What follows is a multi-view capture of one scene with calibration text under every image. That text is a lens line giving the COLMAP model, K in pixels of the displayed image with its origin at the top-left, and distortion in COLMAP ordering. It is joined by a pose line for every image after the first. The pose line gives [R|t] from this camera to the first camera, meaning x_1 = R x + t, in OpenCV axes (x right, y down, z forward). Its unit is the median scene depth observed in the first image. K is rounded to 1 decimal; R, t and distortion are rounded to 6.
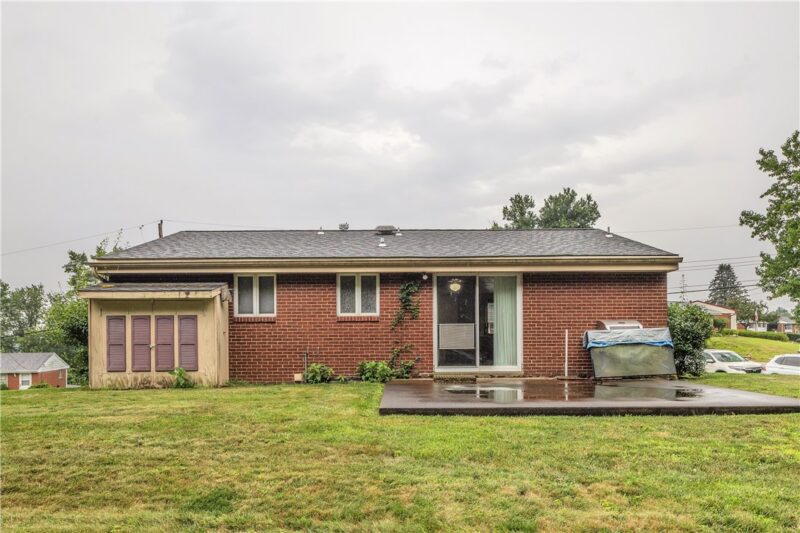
lens RADIAL K [[542.6, 0, 401.0], [0, 542.6, 345.6], [0, 0, 1]] dist [-0.007674, -0.002781]
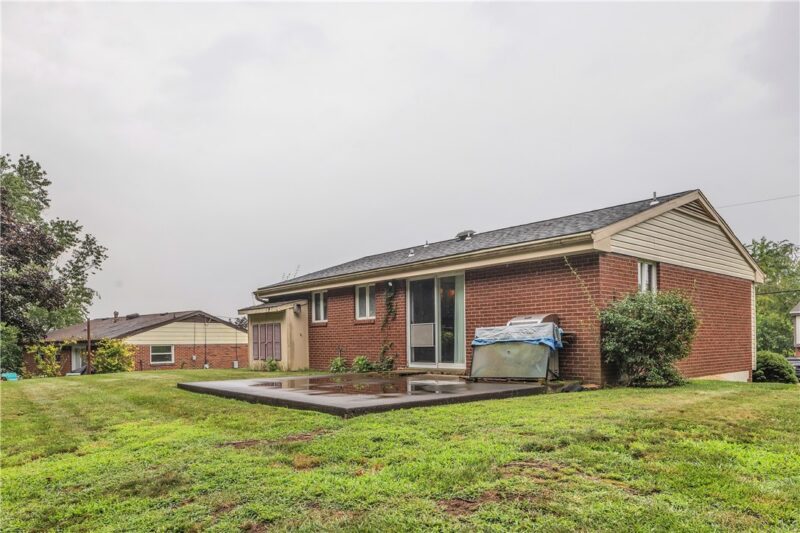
lens RADIAL K [[542.6, 0, 401.0], [0, 542.6, 345.6], [0, 0, 1]] dist [-0.007674, -0.002781]
pose [[0.654029, 0.004224, -0.756458, 0.905626], [0.000923, 0.999979, 0.006381, -0.002637], [0.756469, -0.004872, 0.654012, 0.256228]]
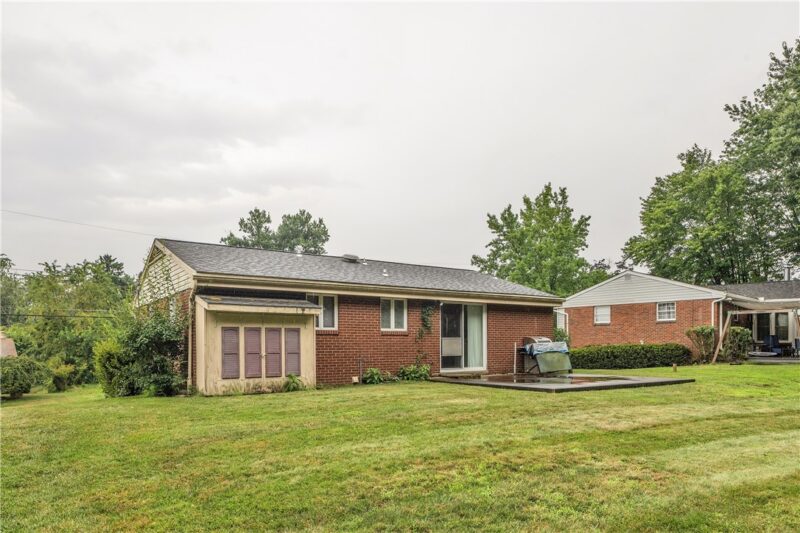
lens RADIAL K [[542.6, 0, 401.0], [0, 542.6, 345.6], [0, 0, 1]] dist [-0.007674, -0.002781]
pose [[0.825562, 0.003951, 0.564298, -0.799430], [0.004543, 0.999897, -0.013648, -0.001490], [-0.564294, 0.013831, 0.825458, -0.081978]]
